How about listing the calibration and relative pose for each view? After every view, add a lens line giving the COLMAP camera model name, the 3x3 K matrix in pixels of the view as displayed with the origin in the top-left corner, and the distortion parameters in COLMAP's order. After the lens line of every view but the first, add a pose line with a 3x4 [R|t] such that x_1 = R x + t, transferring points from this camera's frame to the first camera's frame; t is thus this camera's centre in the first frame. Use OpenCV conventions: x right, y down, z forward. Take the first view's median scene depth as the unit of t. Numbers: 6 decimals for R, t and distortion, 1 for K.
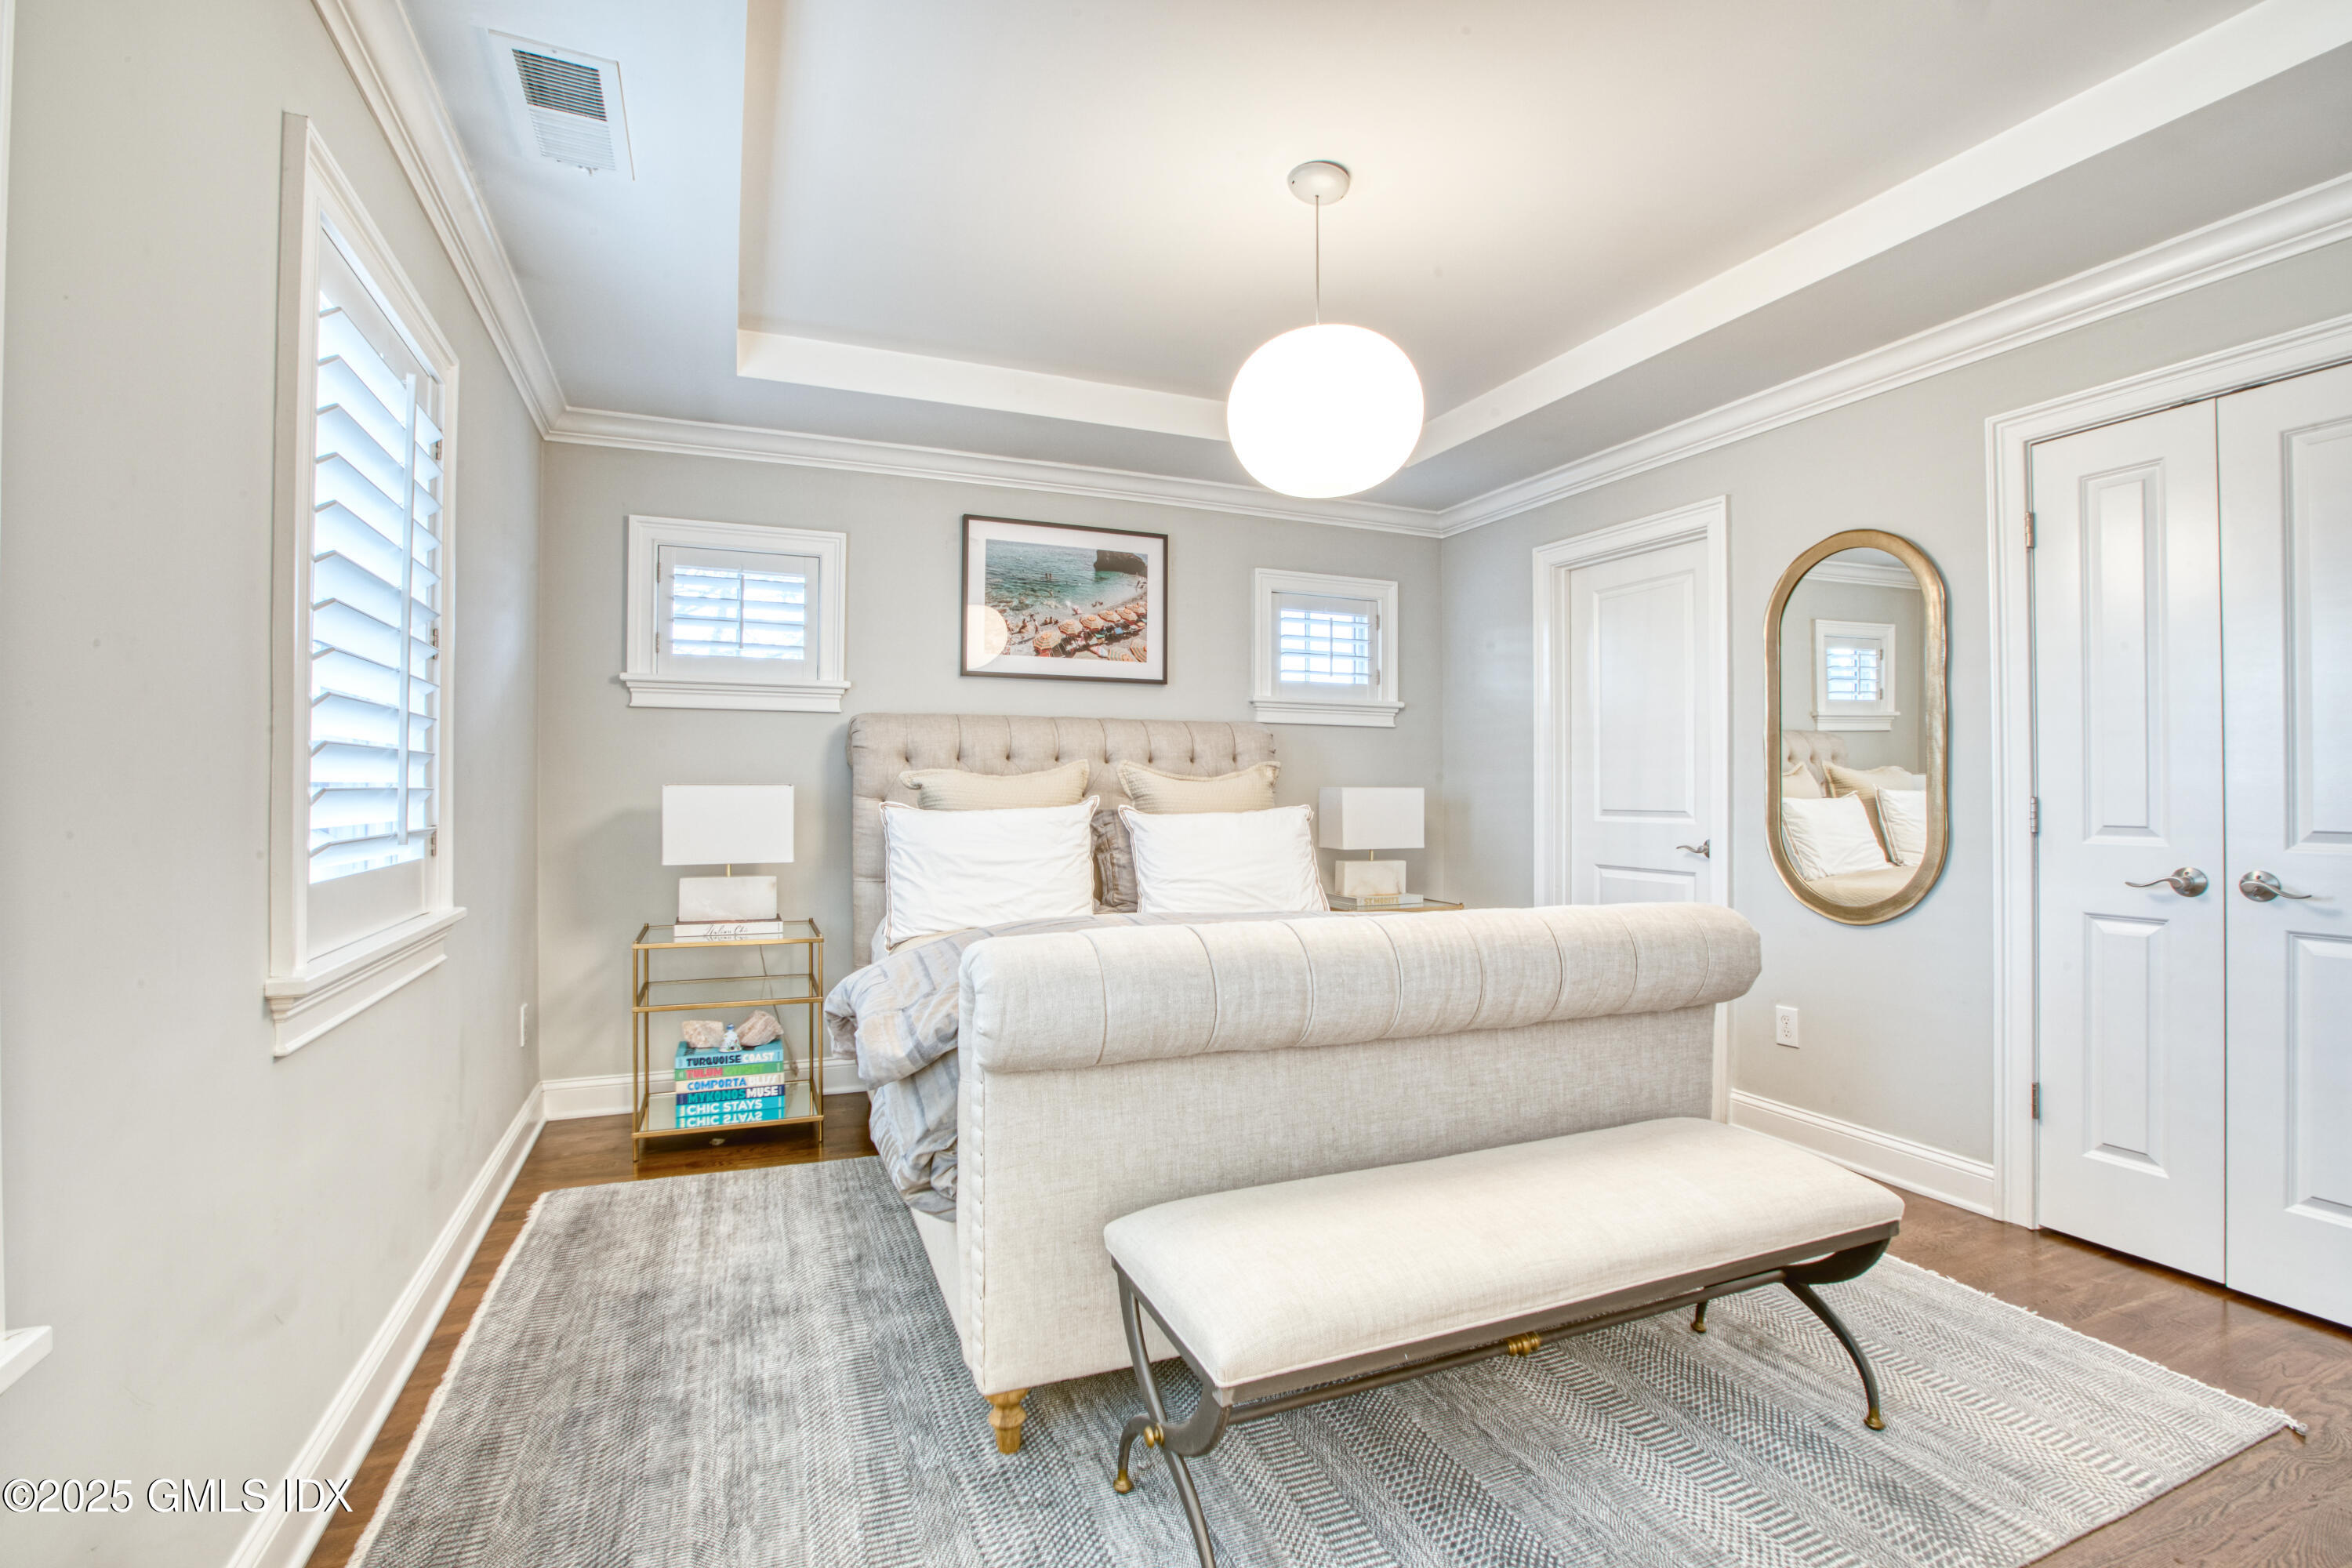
lens RADIAL K [[1067.0, 0, 1167.5], [0, 1067.0, 776.0], [0, 0, 1]] dist [-0.014302, 0.000874]
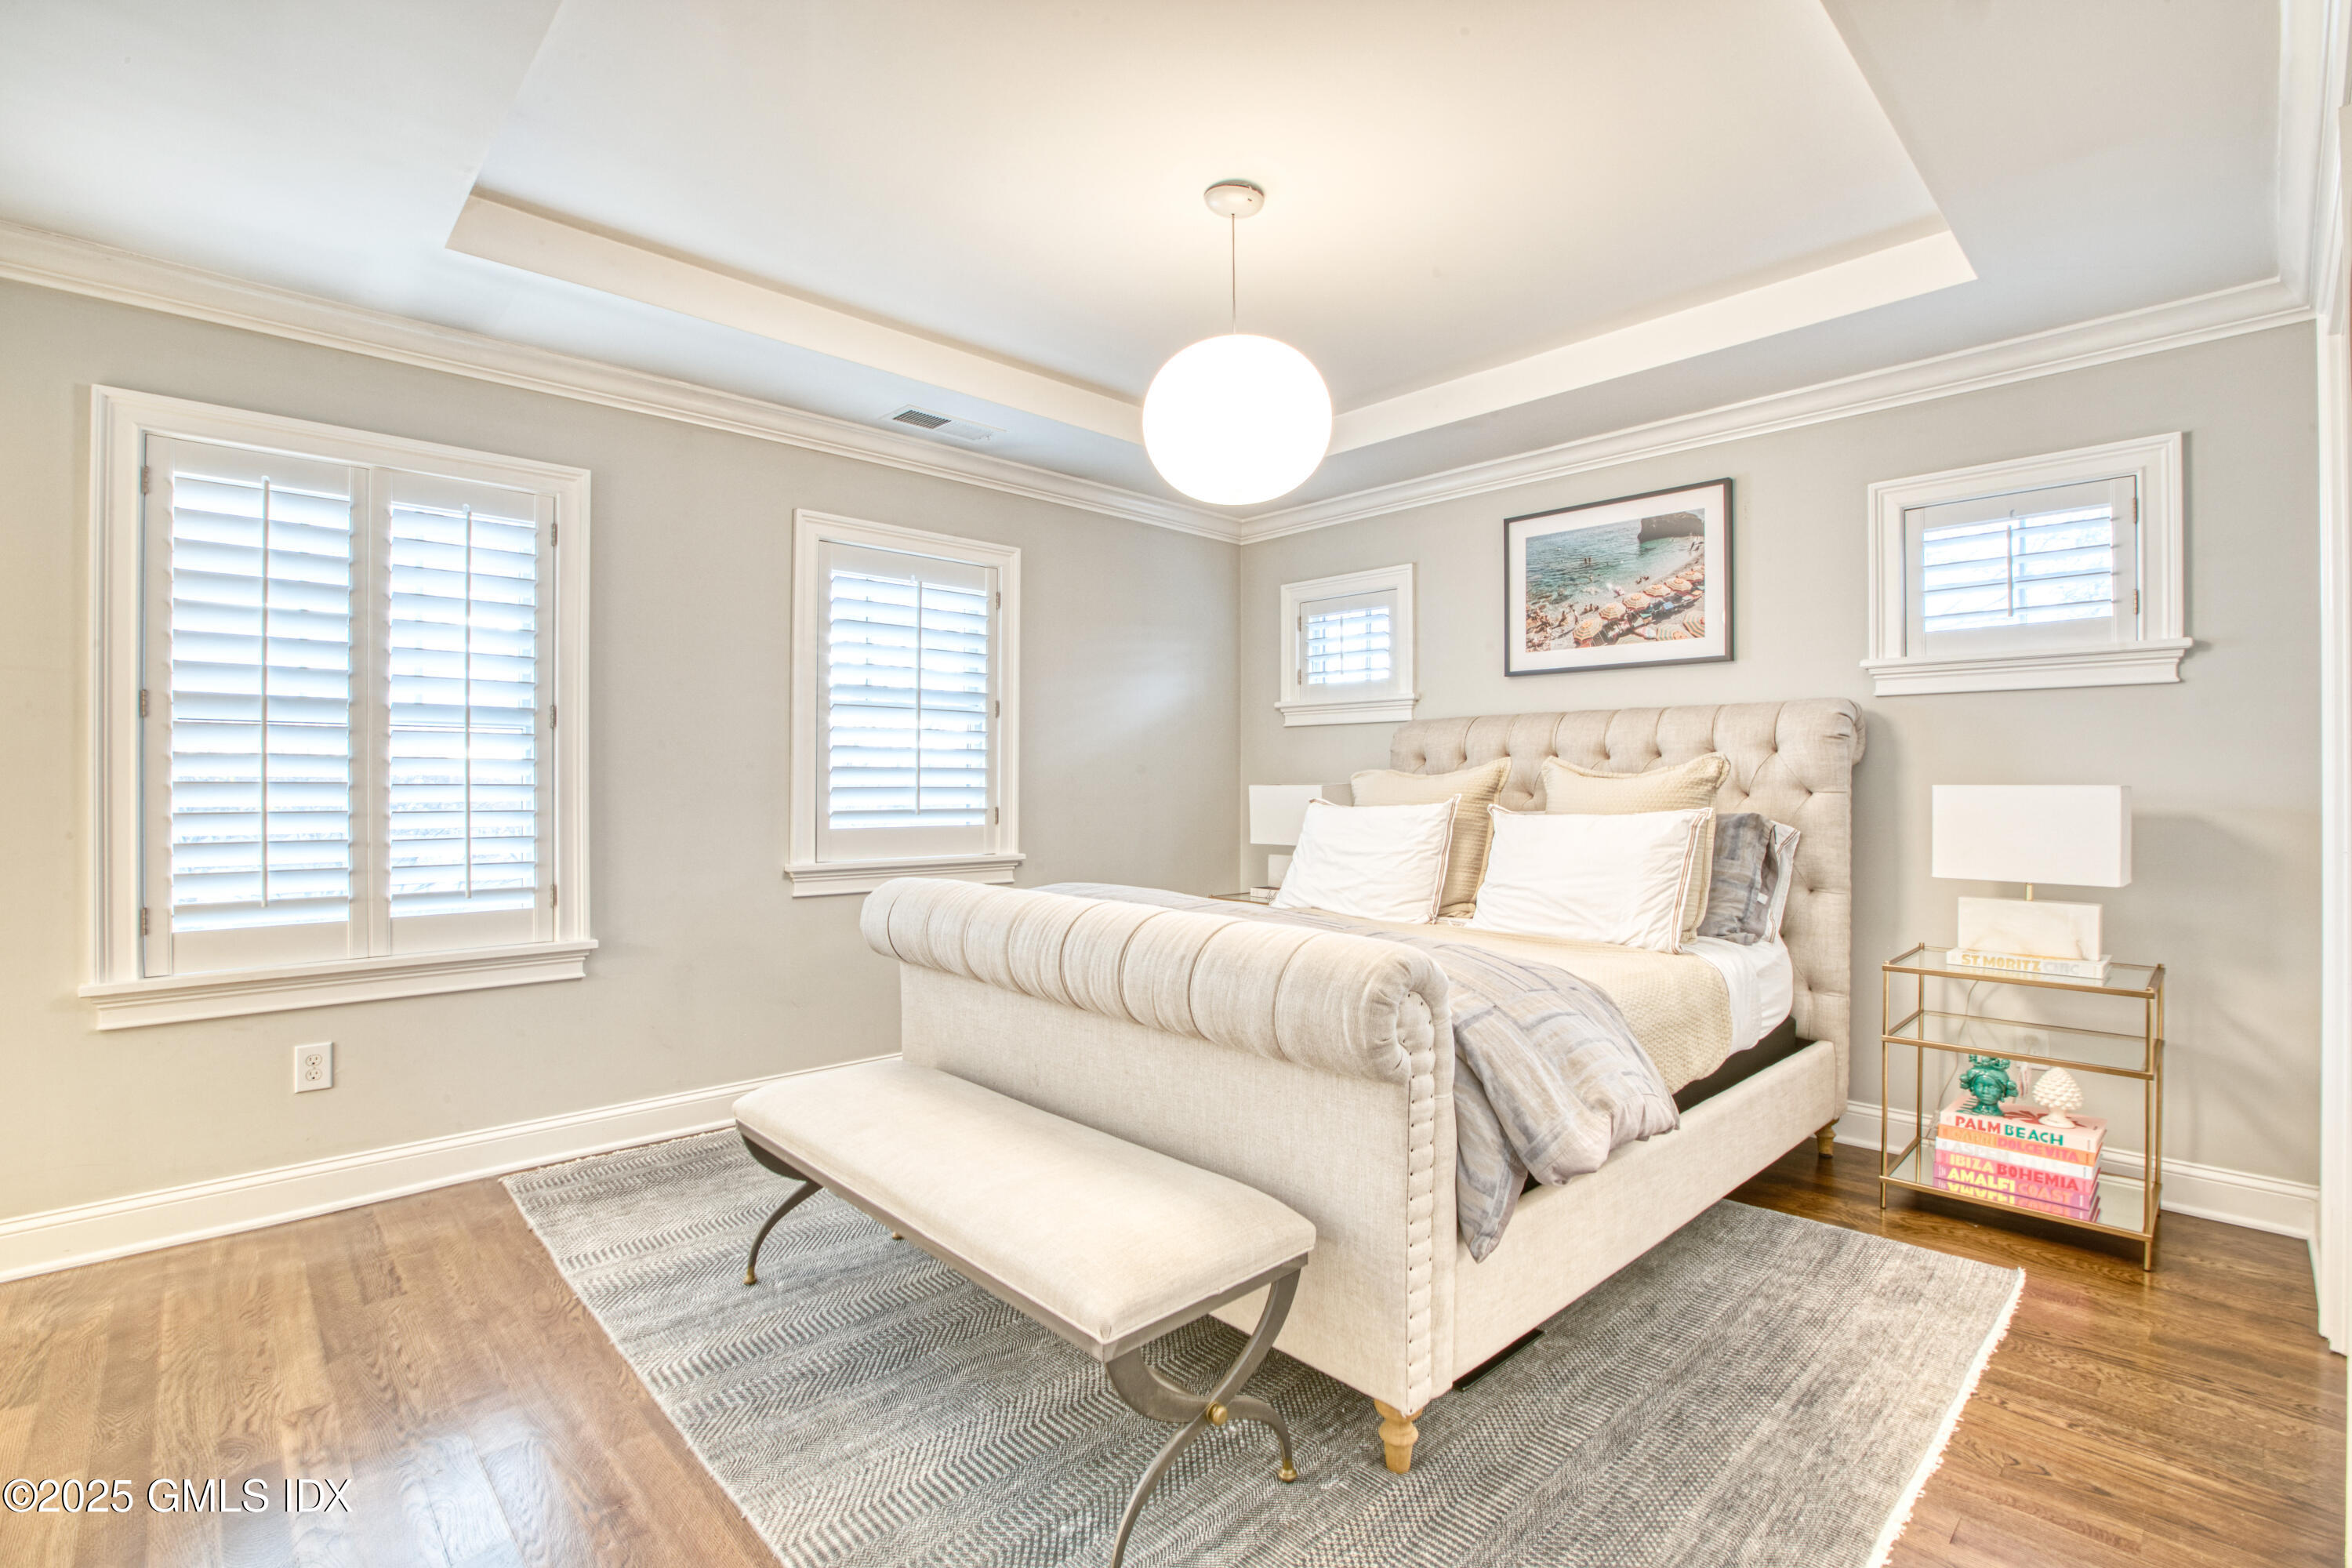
lens RADIAL K [[1067.0, 0, 1168.9], [0, 1067.0, 785.3], [0, 0, 1]] dist [-0.014302, 0.000874]
pose [[0.380008, 0.002179, -0.924981, 0.609714], [0.014098, 0.999867, 0.008147, -0.002119], [0.924876, -0.016136, 0.379927, 0.293624]]
